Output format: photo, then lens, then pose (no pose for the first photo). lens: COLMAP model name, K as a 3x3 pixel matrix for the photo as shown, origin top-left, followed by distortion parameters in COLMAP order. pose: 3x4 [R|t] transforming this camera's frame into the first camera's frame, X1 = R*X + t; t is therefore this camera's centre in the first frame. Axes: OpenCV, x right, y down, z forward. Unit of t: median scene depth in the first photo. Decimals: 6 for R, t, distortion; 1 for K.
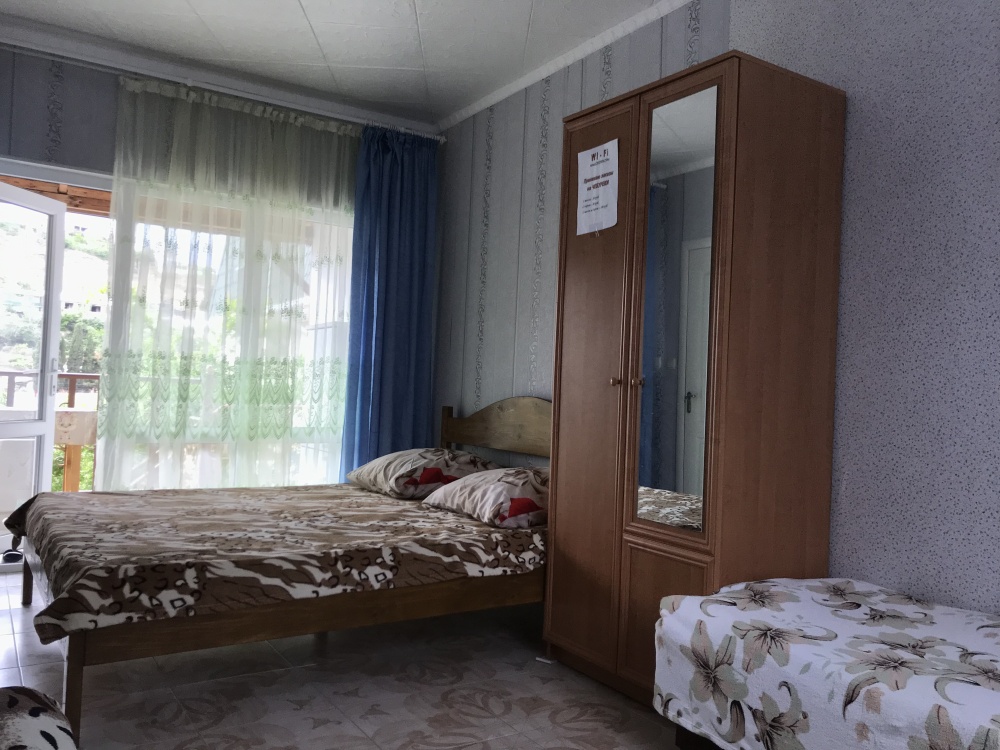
lens RADIAL K [[806.5, 0, 493.8], [0, 806.5, 368.1], [0, 0, 1]] dist [0.028047, -0.001350]
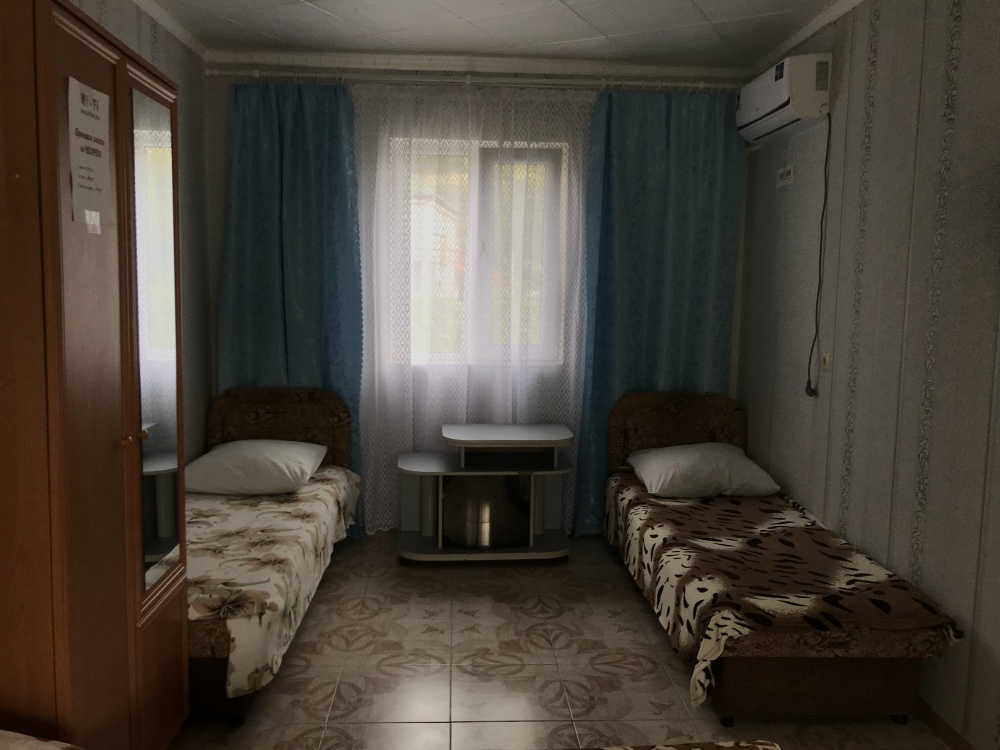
lens RADIAL K [[827.3, 0, 499.3], [0, 827.3, 360.2], [0, 0, 1]] dist [0.005103, 0.001724]
pose [[-0.871021, -0.104013, 0.480108, -0.484377], [-0.065657, 0.993208, 0.096056, -0.146940], [-0.486838, 0.052144, -0.871934, 1.426225]]
